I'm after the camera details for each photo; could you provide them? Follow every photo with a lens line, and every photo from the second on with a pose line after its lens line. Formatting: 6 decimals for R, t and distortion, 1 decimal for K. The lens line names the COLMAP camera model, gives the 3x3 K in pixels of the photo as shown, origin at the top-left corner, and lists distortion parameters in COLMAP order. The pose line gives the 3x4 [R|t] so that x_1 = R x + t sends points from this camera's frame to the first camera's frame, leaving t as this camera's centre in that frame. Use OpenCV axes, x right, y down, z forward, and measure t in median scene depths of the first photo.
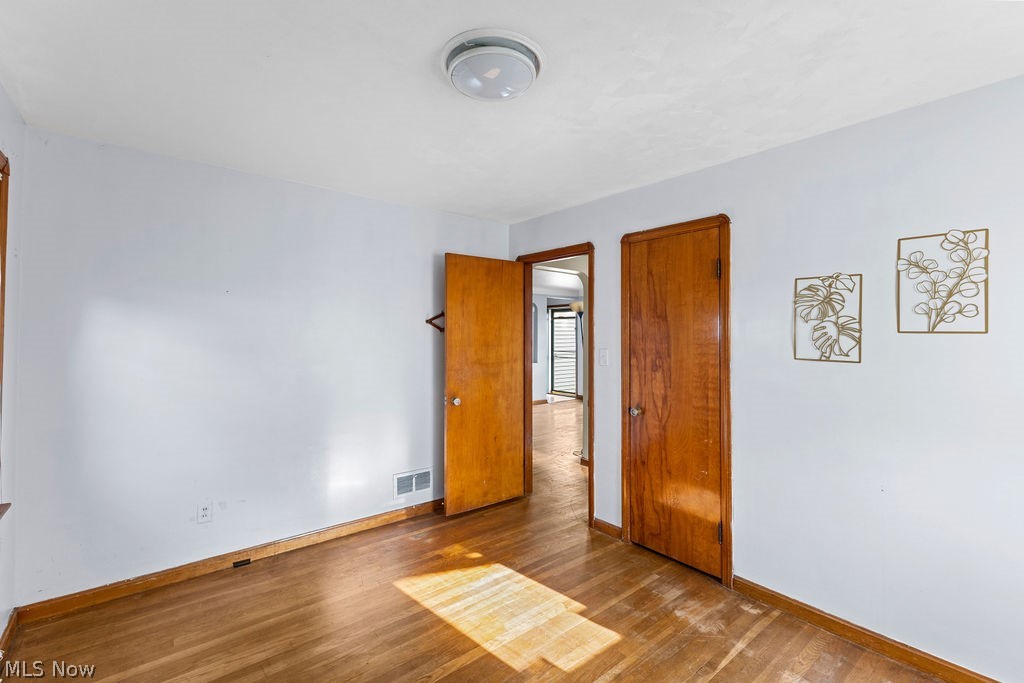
lens RADIAL K [[446.3, 0, 512.0], [0, 446.3, 338.3], [0, 0, 1]] dist [0.011676, 0.000063]
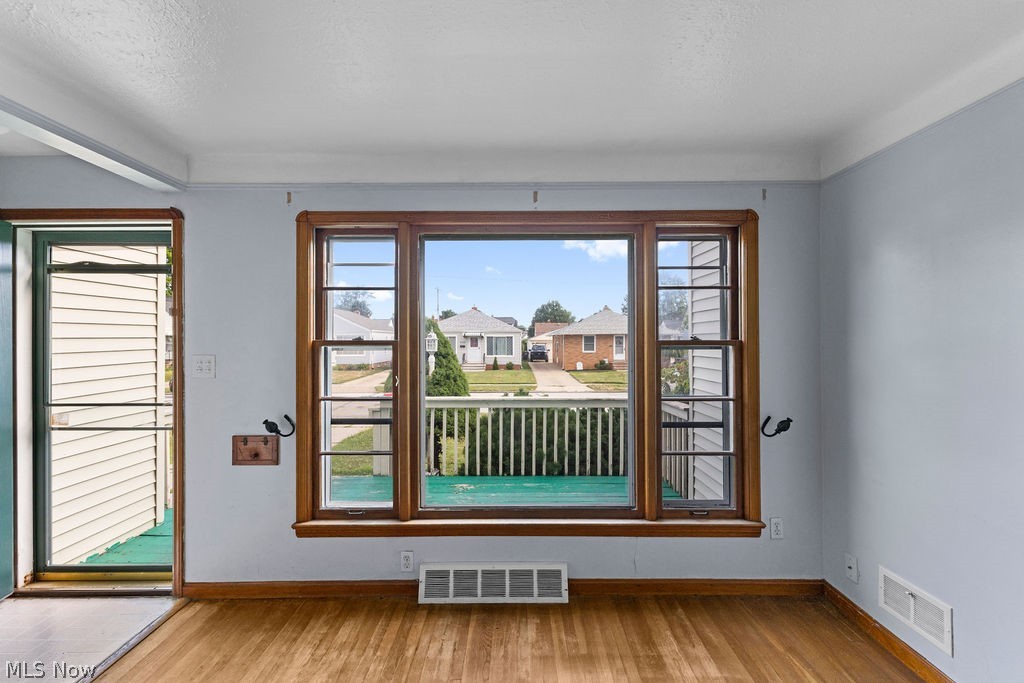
lens RADIAL K [[446.3, 0, 512.5], [0, 446.3, 343.7], [0, 0, 1]] dist [0.011676, 0.000063]
pose [[0.624685, -0.002144, 0.780874, 0.059150], [0.006454, 0.999976, -0.002417, -0.001374], [-0.780851, 0.006550, 0.624684, 0.648723]]
